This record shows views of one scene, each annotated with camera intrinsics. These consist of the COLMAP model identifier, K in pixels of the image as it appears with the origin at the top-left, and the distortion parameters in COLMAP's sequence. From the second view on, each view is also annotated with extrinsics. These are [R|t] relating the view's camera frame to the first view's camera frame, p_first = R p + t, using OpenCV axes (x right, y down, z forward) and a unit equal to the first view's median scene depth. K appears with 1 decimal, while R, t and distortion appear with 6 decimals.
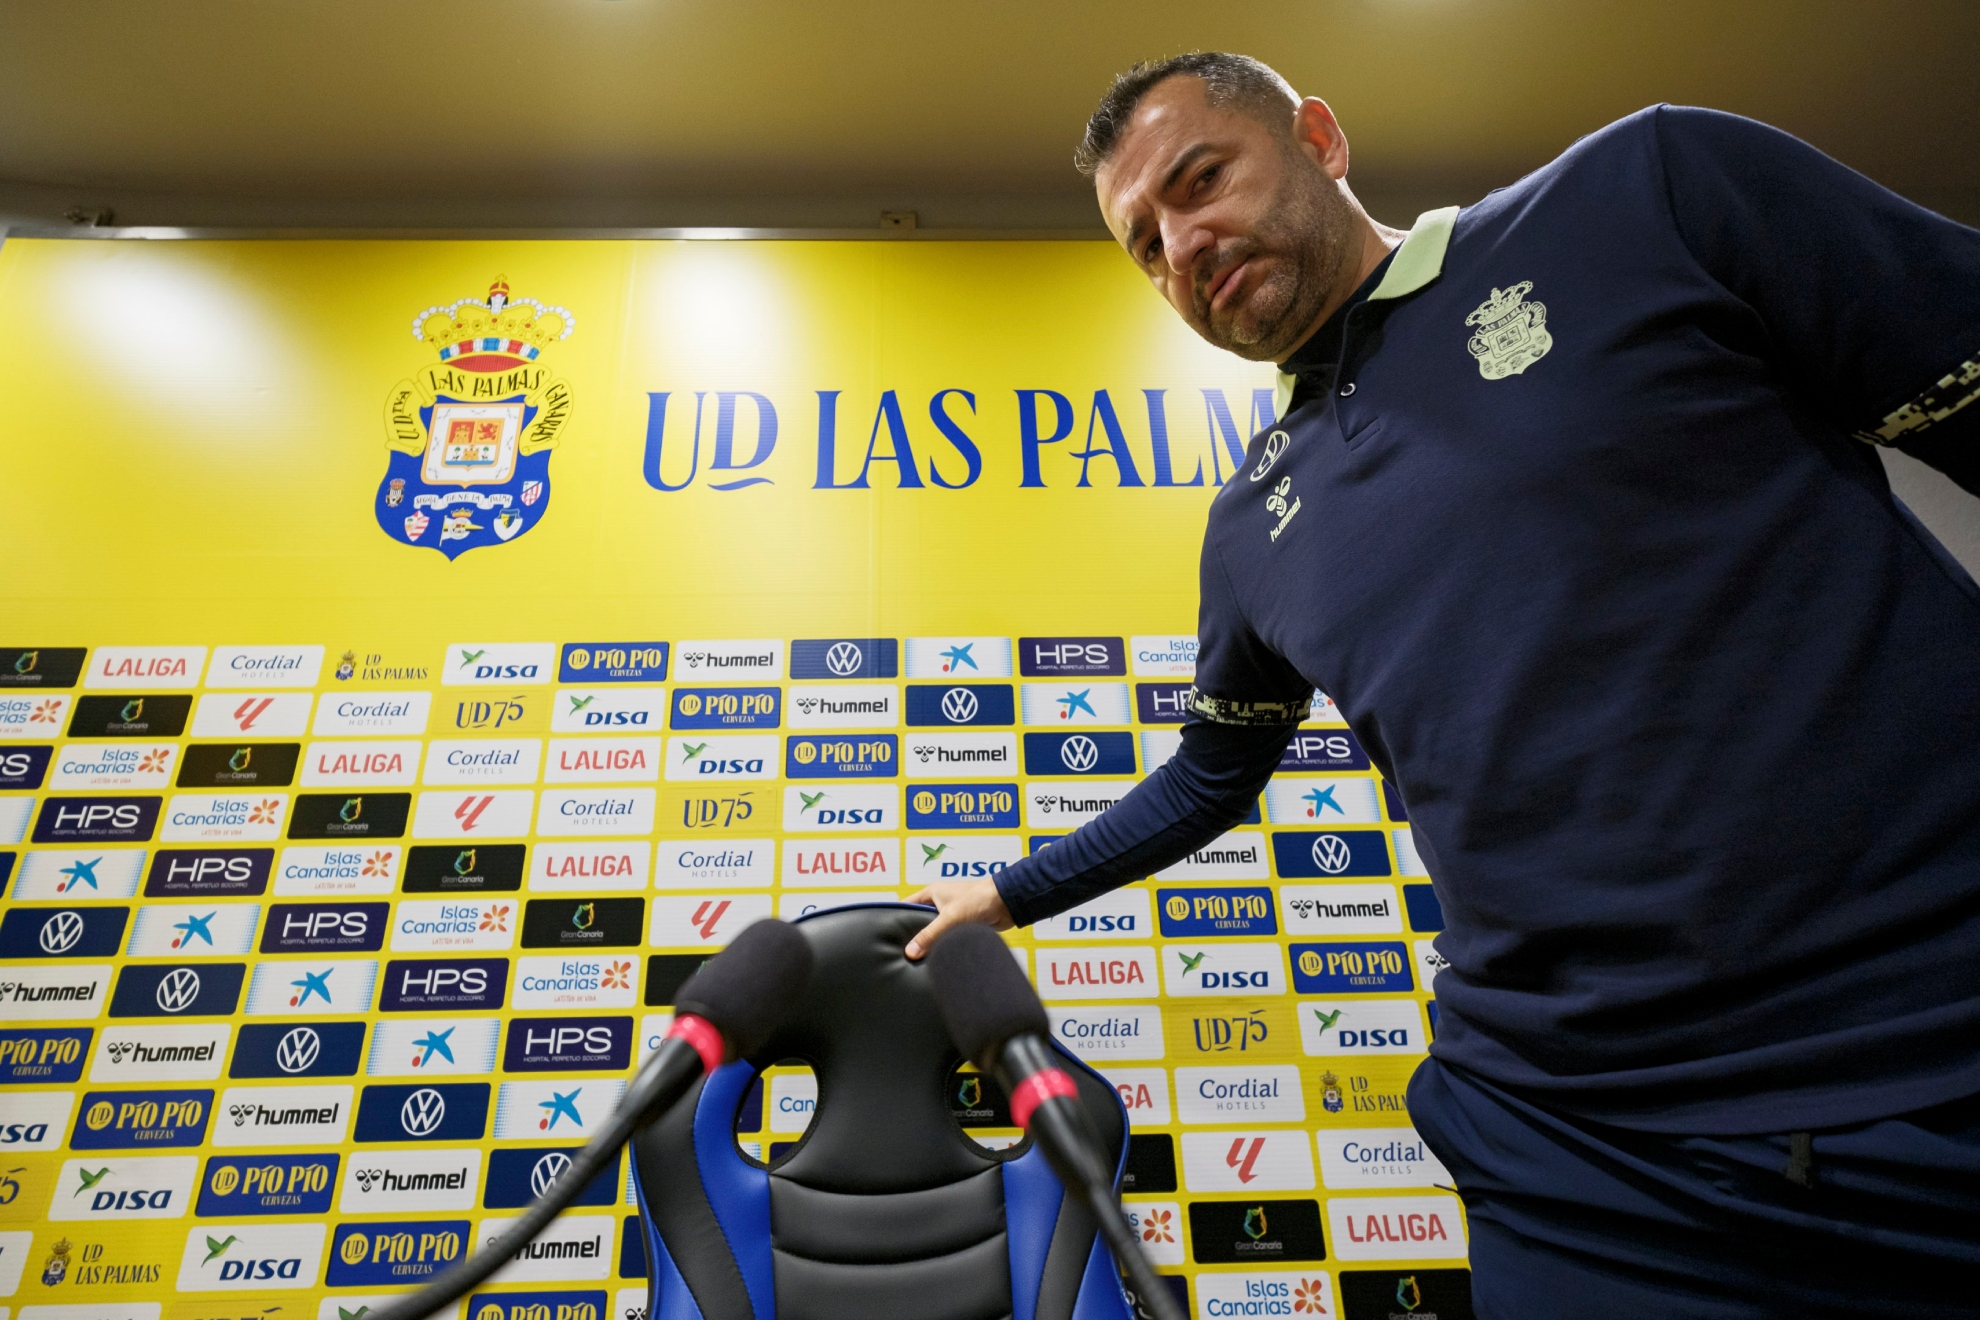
lens RADIAL K [[1012.3, 0, 987.5], [0, 1012.3, 660.0], [0, 0, 1]] dist [-0.000011, 0.002035]
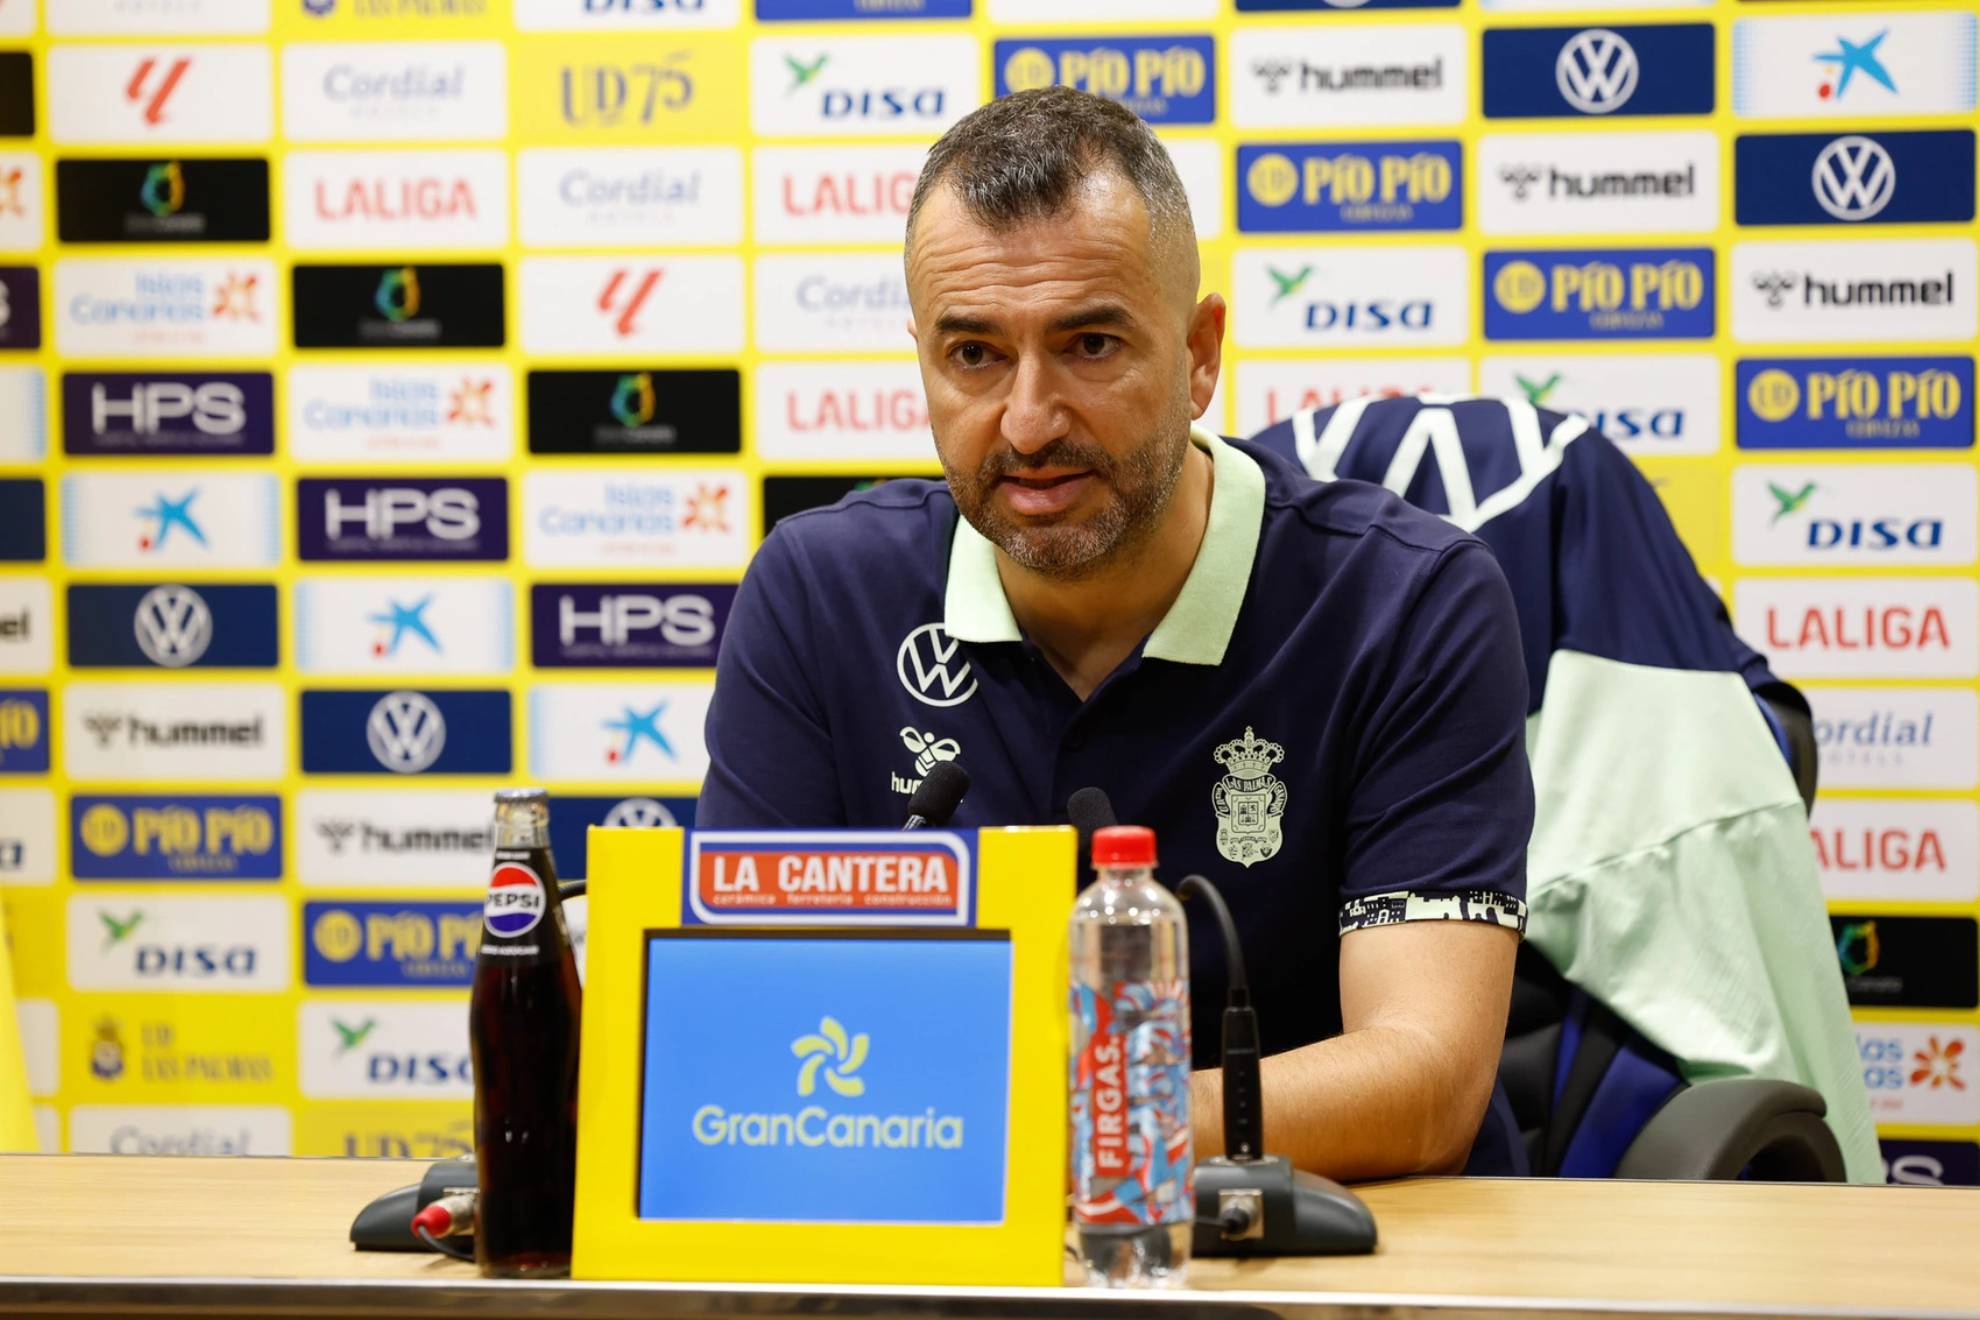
lens RADIAL K [[1974.8, 0, 993.0], [0, 1974.8, 651.1], [0, 0, 1]] dist [0.039974, 0.000000]
pose [[0.996660, 0.026610, -0.077207, -0.336044], [0.007345, 0.912381, 0.409276, -0.131216], [0.081333, -0.408476, 0.909138, 0.051293]]
